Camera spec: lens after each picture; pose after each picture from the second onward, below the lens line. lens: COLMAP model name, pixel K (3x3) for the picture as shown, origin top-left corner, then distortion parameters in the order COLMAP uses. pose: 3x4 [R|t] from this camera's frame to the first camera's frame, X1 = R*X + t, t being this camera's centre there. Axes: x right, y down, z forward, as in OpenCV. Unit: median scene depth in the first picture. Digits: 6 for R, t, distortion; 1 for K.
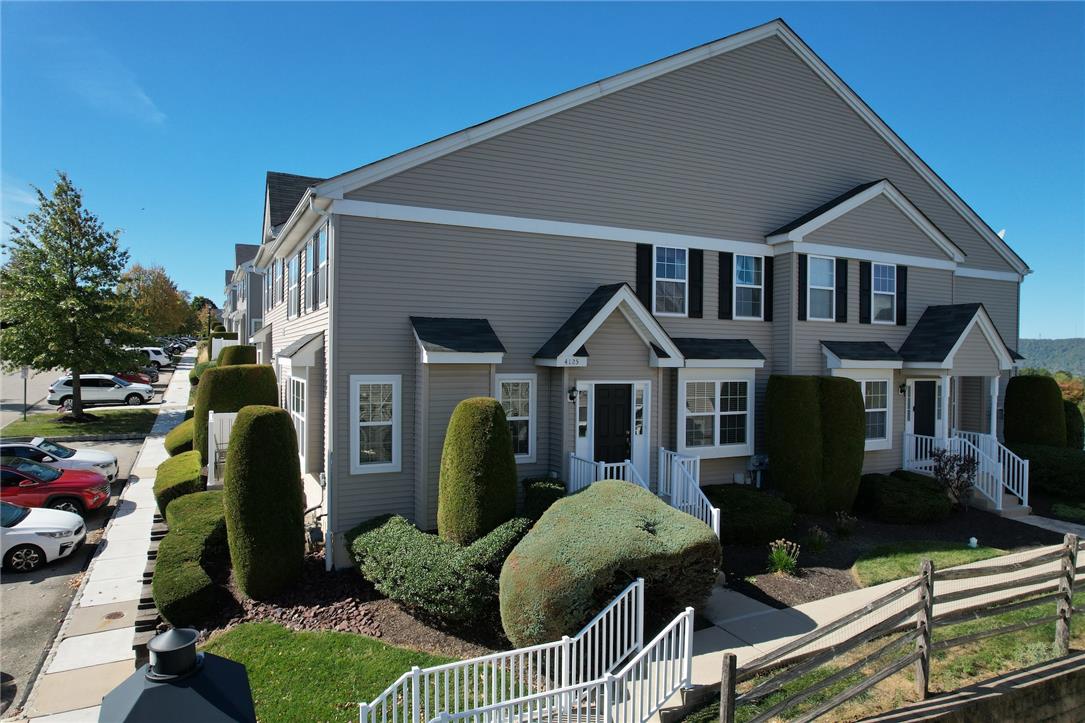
lens RADIAL K [[698.1, 0, 542.7], [0, 698.1, 361.4], [0, 0, 1]] dist [-0.075842, 0.065636]
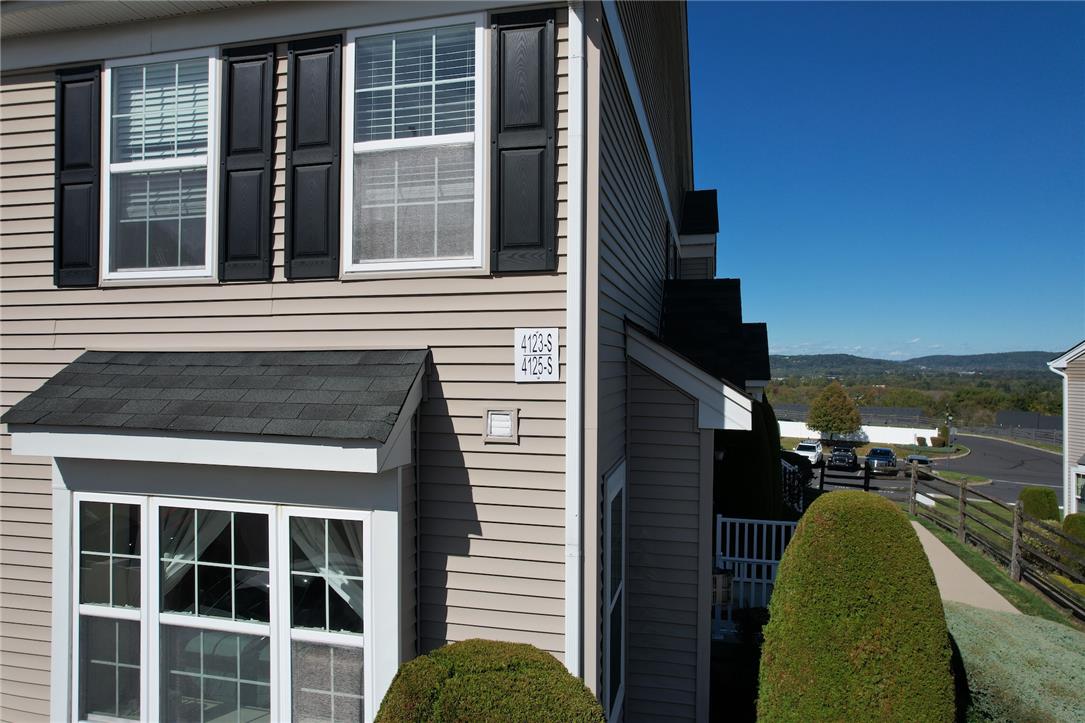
lens RADIAL K [[698.1, 0, 547.5], [0, 698.1, 360.7], [0, 0, 1]] dist [-0.075842, 0.065636]
pose [[0.633931, -0.006039, 0.773366, -0.459201], [0.009668, 0.999953, -0.000116, -0.033390], [-0.773329, 0.007550, 0.633960, 0.650859]]
